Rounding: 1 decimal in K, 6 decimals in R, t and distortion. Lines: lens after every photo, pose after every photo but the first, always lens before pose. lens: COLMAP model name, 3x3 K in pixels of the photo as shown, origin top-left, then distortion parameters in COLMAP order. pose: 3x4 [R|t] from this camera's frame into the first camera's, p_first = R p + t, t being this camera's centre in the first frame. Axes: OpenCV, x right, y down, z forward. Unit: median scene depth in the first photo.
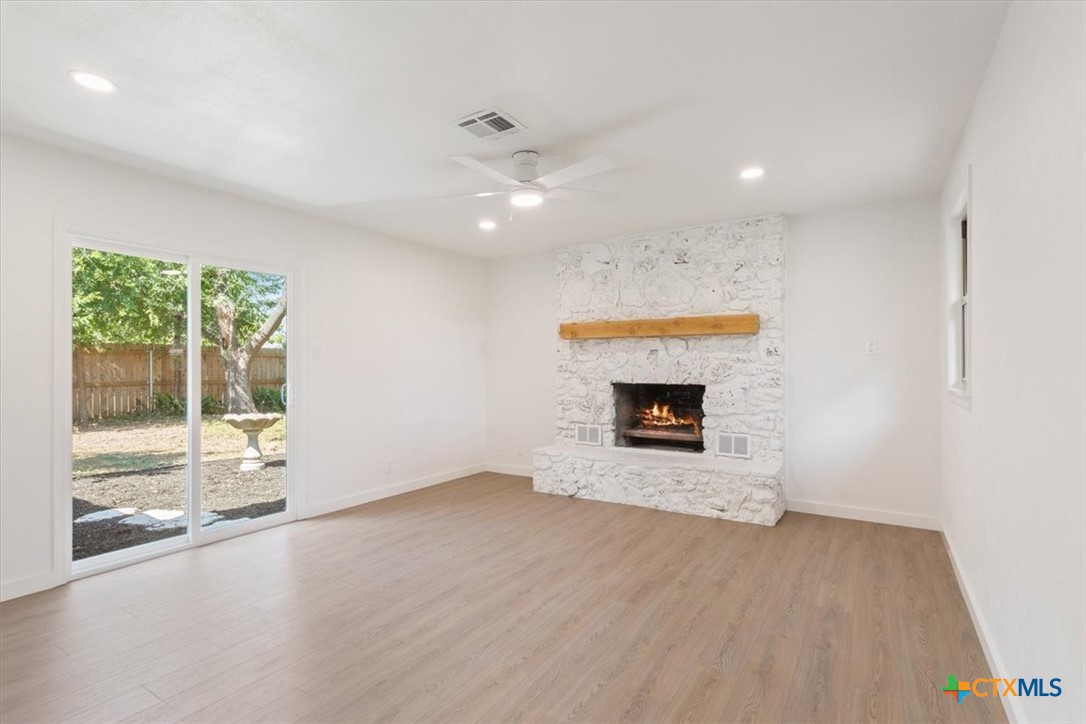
lens RADIAL K [[534.4, 0, 543.0], [0, 534.4, 362.0], [0, 0, 1]] dist [-0.002898, 0.000300]
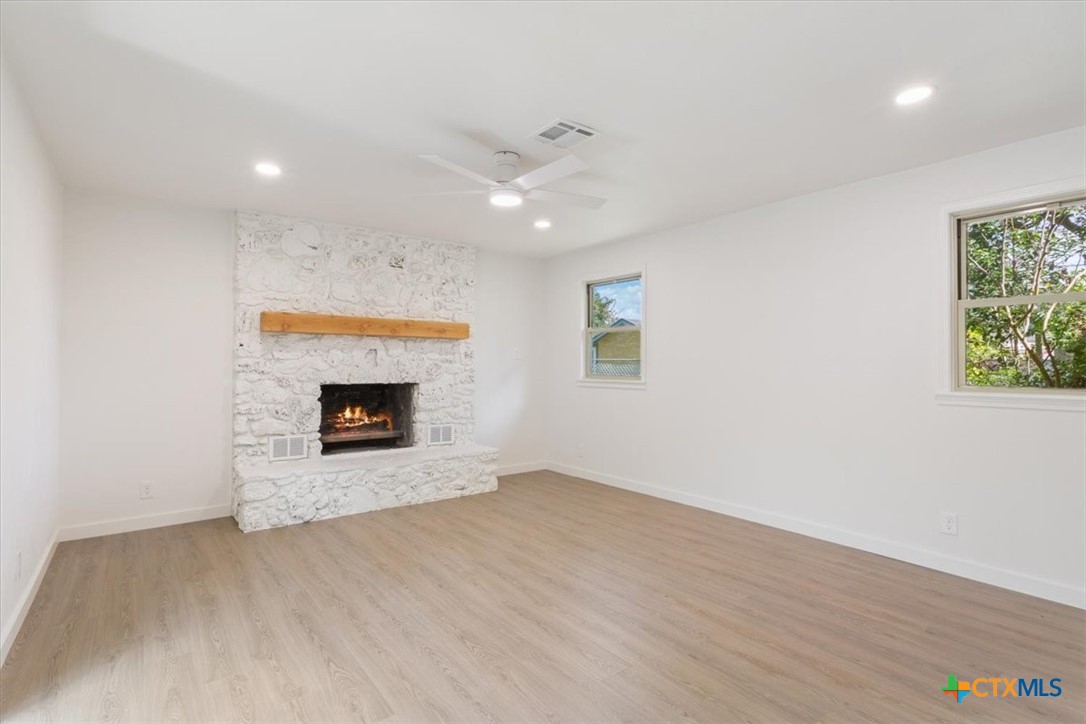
lens RADIAL K [[516.0, 0, 541.1], [0, 516.0, 355.6], [0, 0, 1]] dist [-0.002129, 0.000169]
pose [[0.345014, 0.022868, 0.938319, -0.597173], [-0.011380, 0.999732, -0.020181, 0.004921], [-0.938529, -0.003716, 0.345181, 0.394586]]
